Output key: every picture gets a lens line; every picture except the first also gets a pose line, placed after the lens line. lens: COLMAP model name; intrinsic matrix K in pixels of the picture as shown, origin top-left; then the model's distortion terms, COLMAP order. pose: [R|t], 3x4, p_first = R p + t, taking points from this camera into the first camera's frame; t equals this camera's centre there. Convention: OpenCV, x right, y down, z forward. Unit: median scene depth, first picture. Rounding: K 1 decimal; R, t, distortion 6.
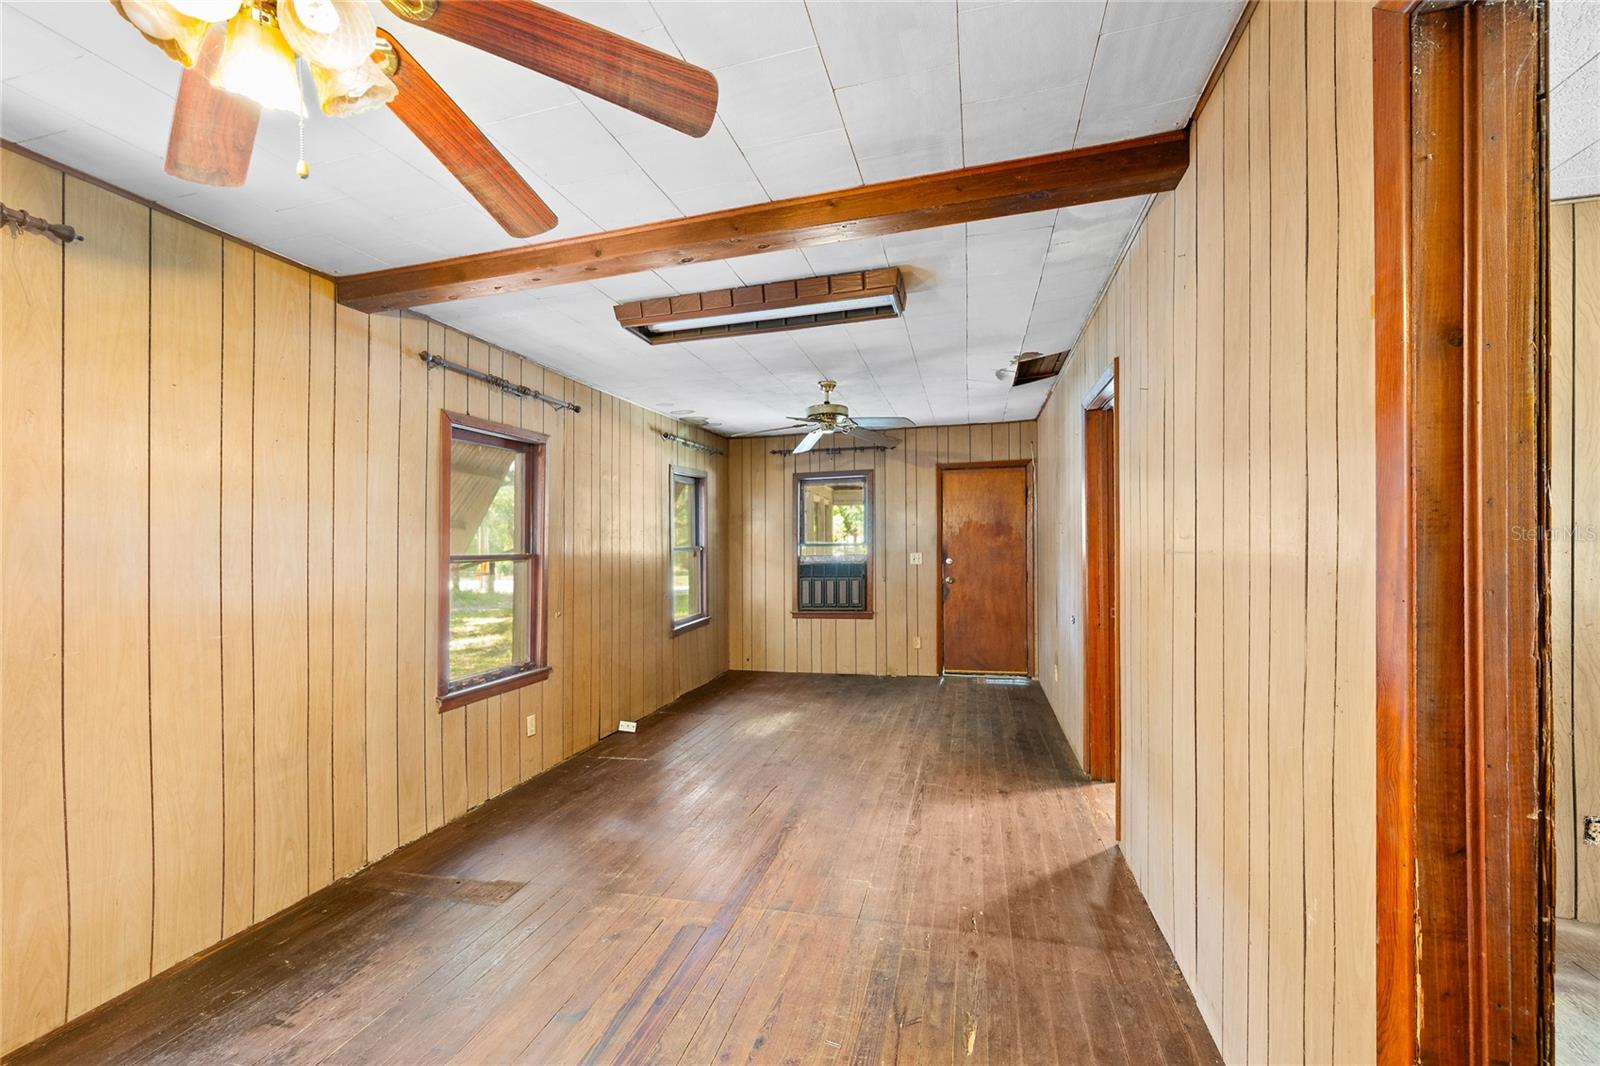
lens RADIAL K [[658.0, 0, 792.8], [0, 658.0, 547.8], [0, 0, 1]] dist [-0.000378, -0.000091]
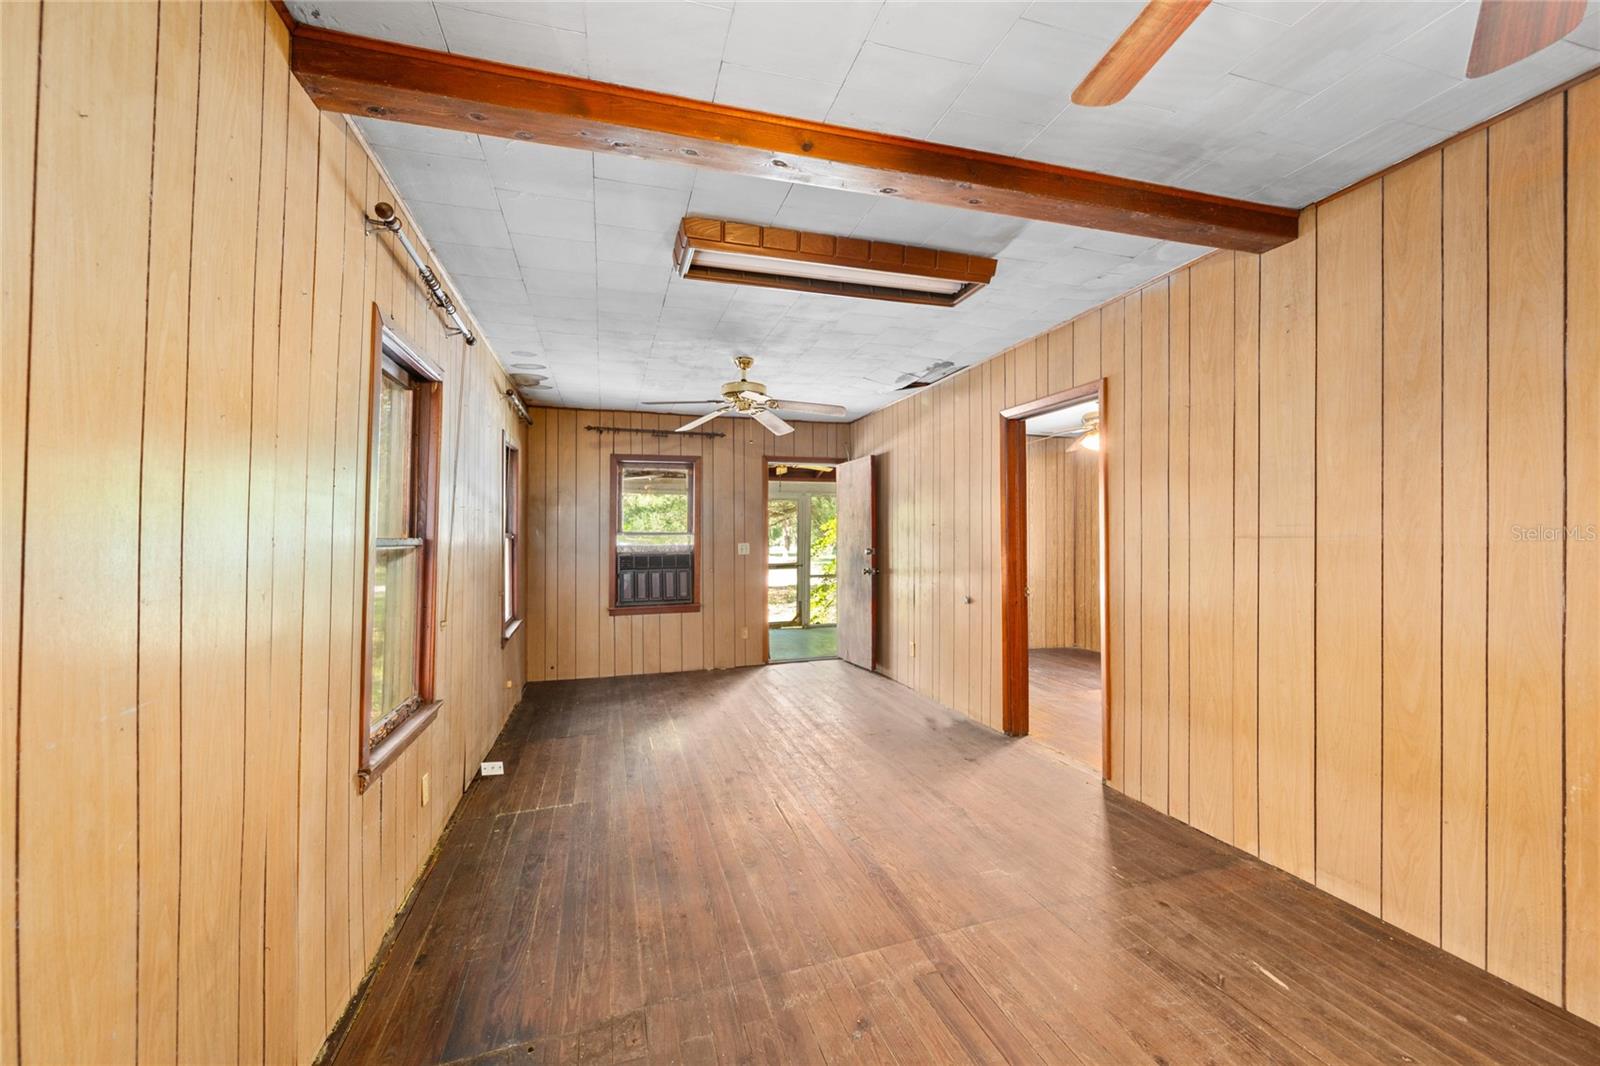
lens RADIAL K [[636.4, 0, 805.2], [0, 636.4, 535.2], [0, 0, 1]] dist [-0.000662, -0.000036]
pose [[0.841046, 0.011040, 0.540851, -0.259497], [-0.005417, 0.999913, -0.011987, 0.007045], [-0.540937, 0.007152, 0.841033, 0.139145]]
